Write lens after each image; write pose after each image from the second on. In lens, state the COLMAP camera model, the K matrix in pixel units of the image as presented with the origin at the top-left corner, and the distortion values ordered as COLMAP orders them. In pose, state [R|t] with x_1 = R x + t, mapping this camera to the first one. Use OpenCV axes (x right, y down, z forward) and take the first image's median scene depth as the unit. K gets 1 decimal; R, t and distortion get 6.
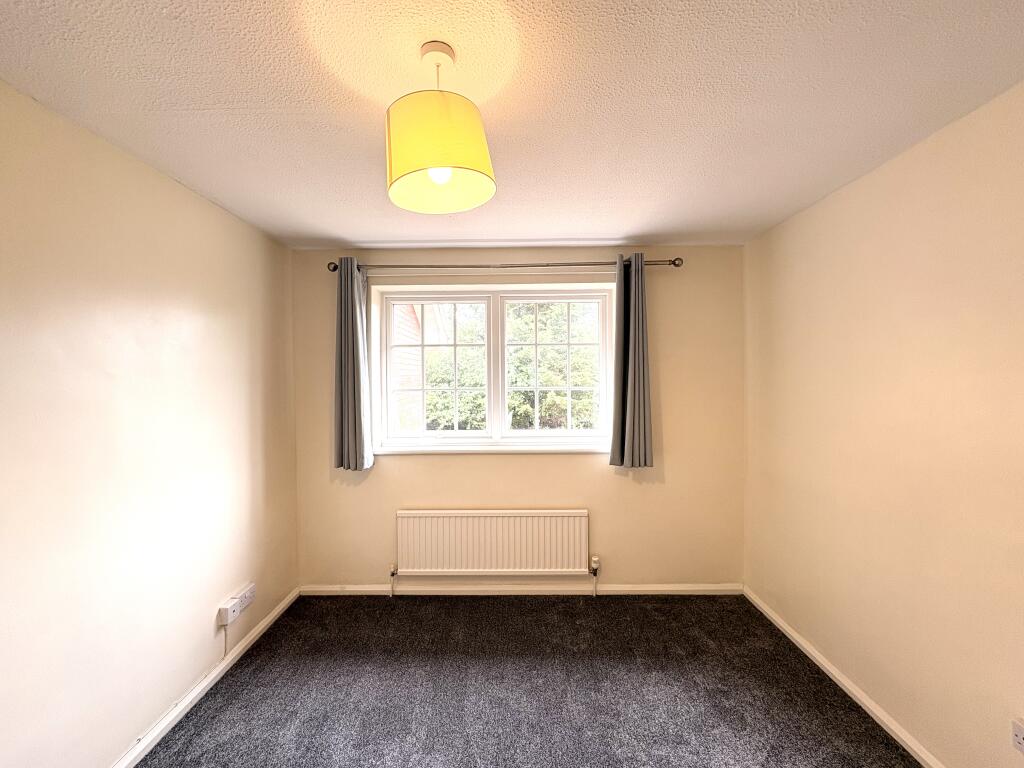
lens RADIAL K [[407.9, 0, 513.4], [0, 407.9, 383.8], [0, 0, 1]] dist [0.000073, -0.000152]
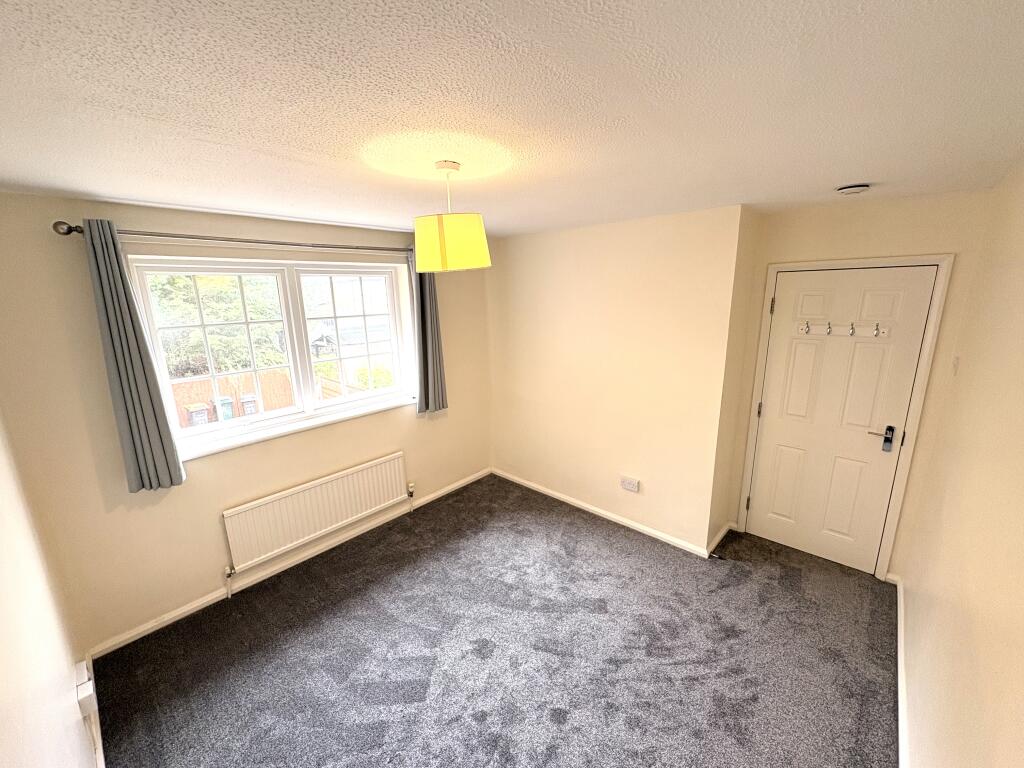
lens RADIAL K [[407.9, 0, 516.7], [0, 407.9, 382.2], [0, 0, 1]] dist [0.000810, 0.000061]
pose [[0.663584, -0.168151, 0.728959, -0.479807], [0.024003, 0.978696, 0.203908, -0.152328], [-0.747716, -0.117813, 0.653483, -0.066963]]
